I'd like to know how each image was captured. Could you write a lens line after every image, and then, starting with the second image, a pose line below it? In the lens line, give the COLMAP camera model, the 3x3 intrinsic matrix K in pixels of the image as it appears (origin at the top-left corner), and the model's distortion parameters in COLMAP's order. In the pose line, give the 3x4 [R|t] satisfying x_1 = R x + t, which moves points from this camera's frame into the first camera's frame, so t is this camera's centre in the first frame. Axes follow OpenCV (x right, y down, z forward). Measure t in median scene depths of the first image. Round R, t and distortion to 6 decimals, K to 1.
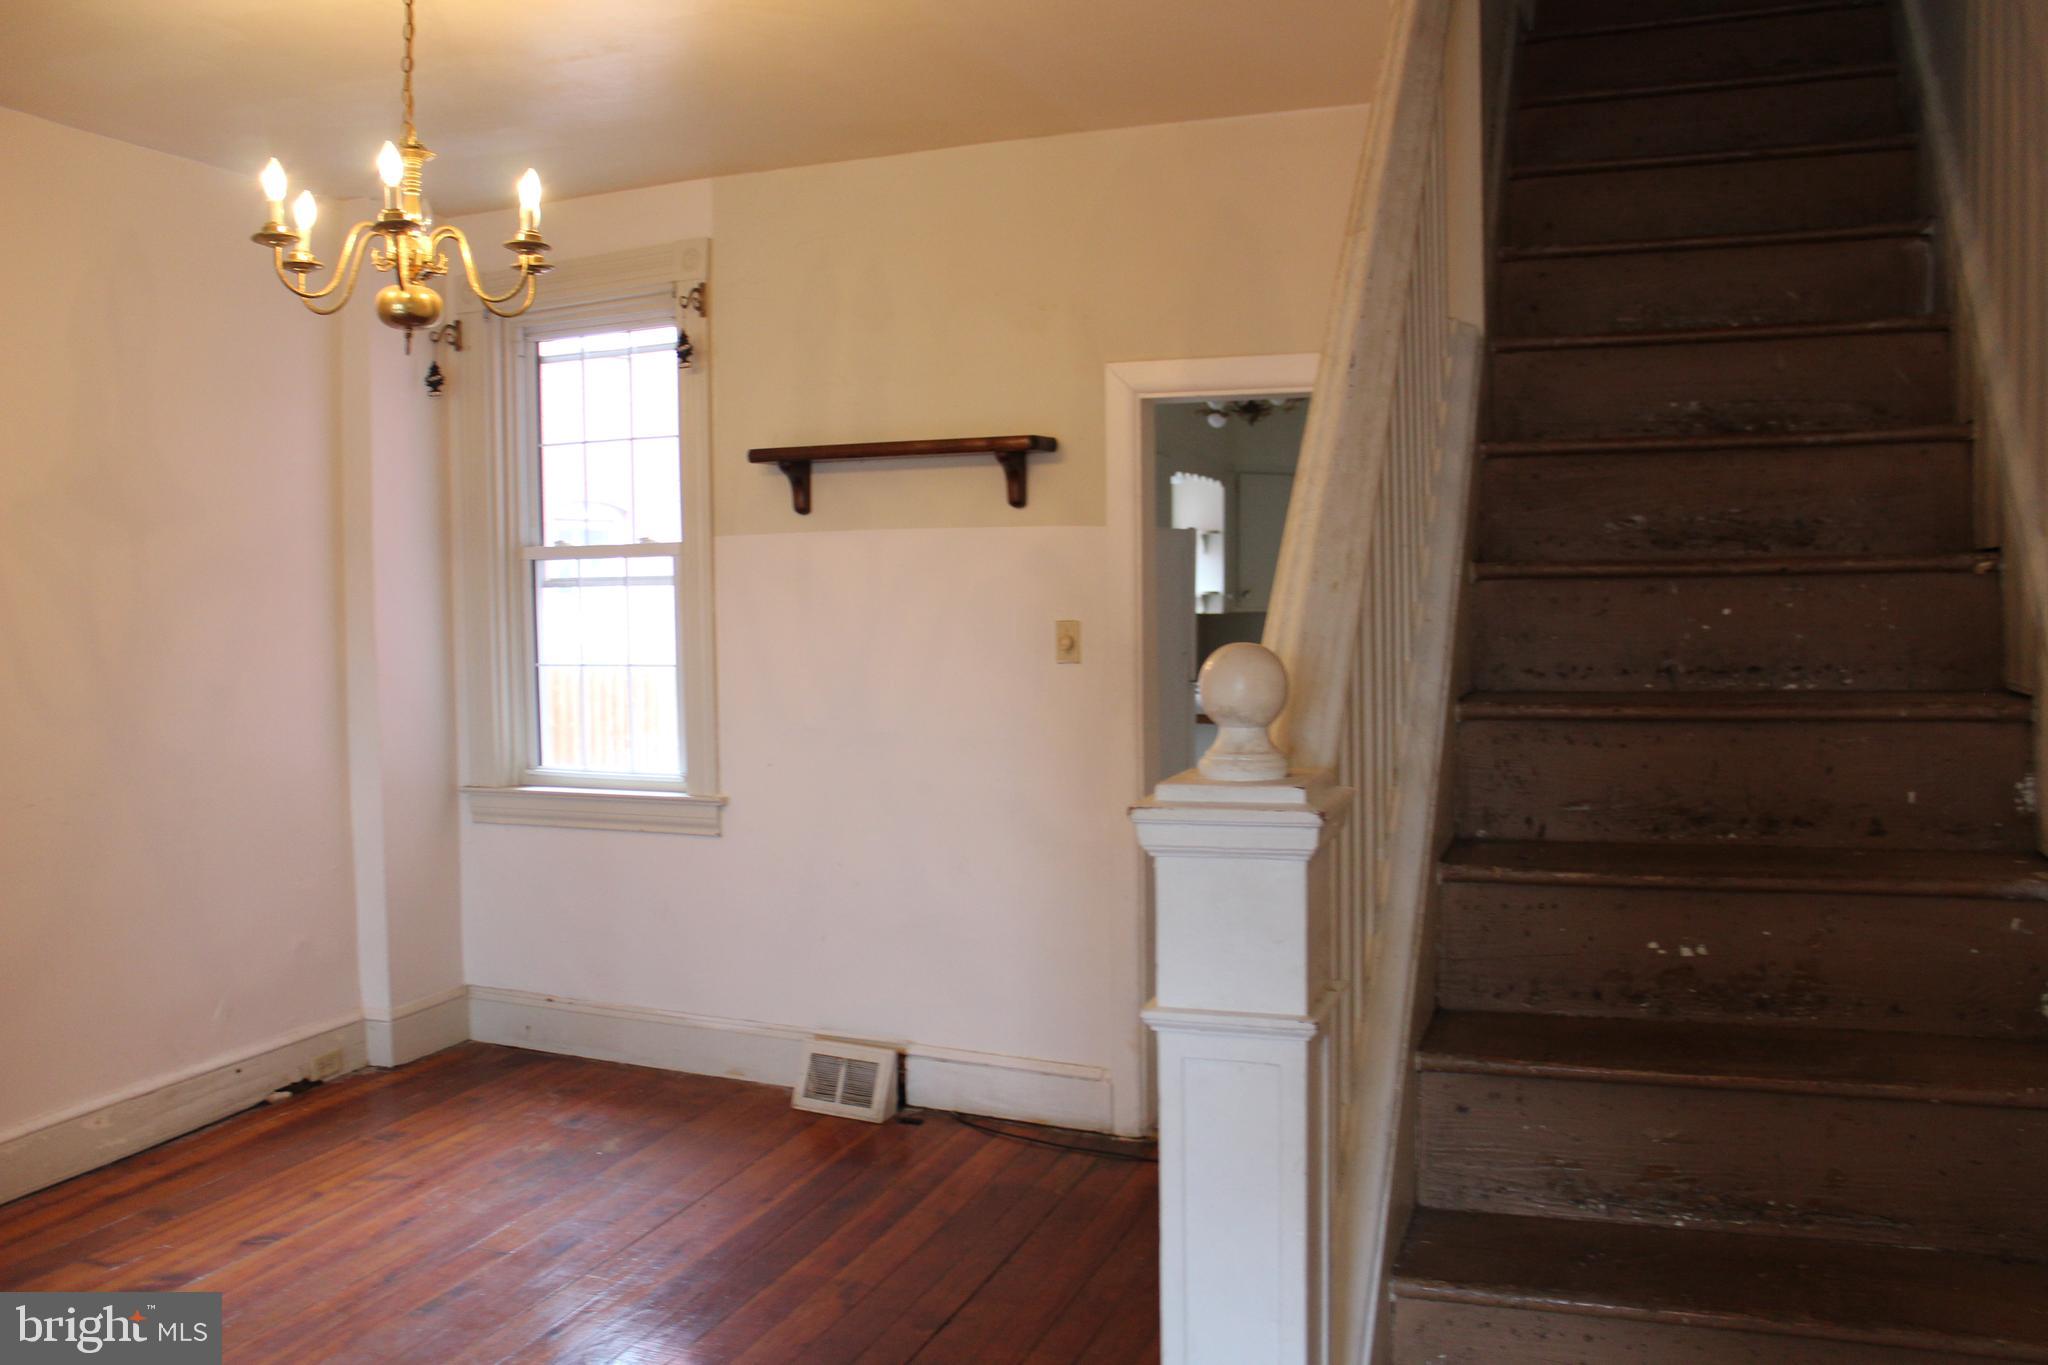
lens RADIAL K [[1691.7, 0, 1024.2], [0, 1691.7, 679.0], [0, 0, 1]] dist [-0.082025, 0.002265]
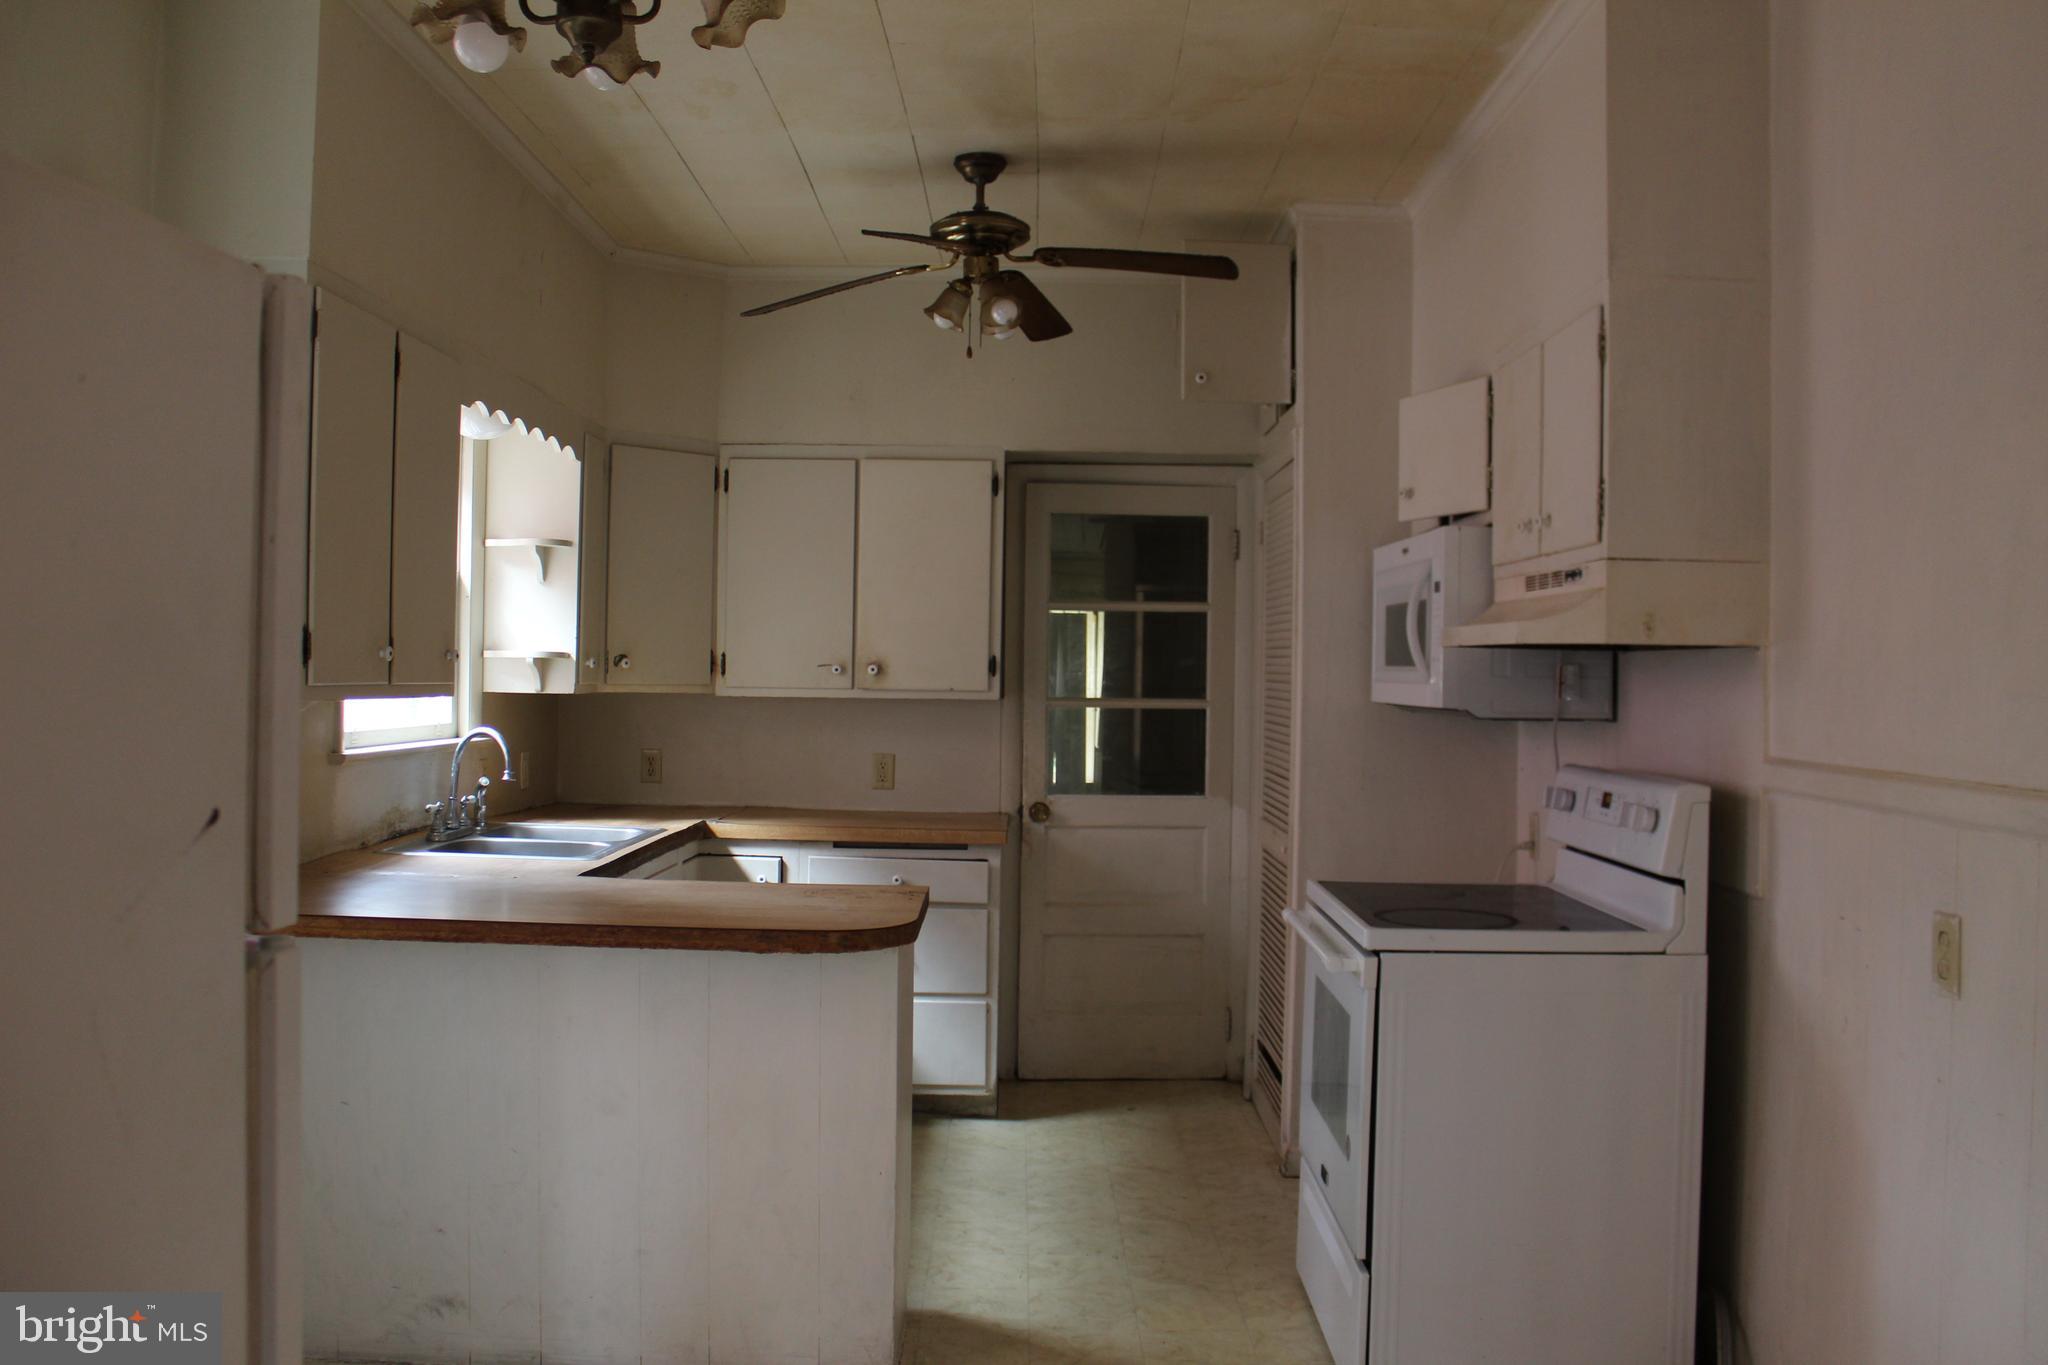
lens RADIAL K [[1691.7, 0, 1024.7], [0, 1691.7, 681.9], [0, 0, 1]] dist [-0.082025, 0.002265]
pose [[0.941125, 0.027763, 0.336916, 0.071168], [-0.012044, 0.998743, -0.048659, -0.017615], [-0.337843, 0.041736, 0.940277, 0.436773]]
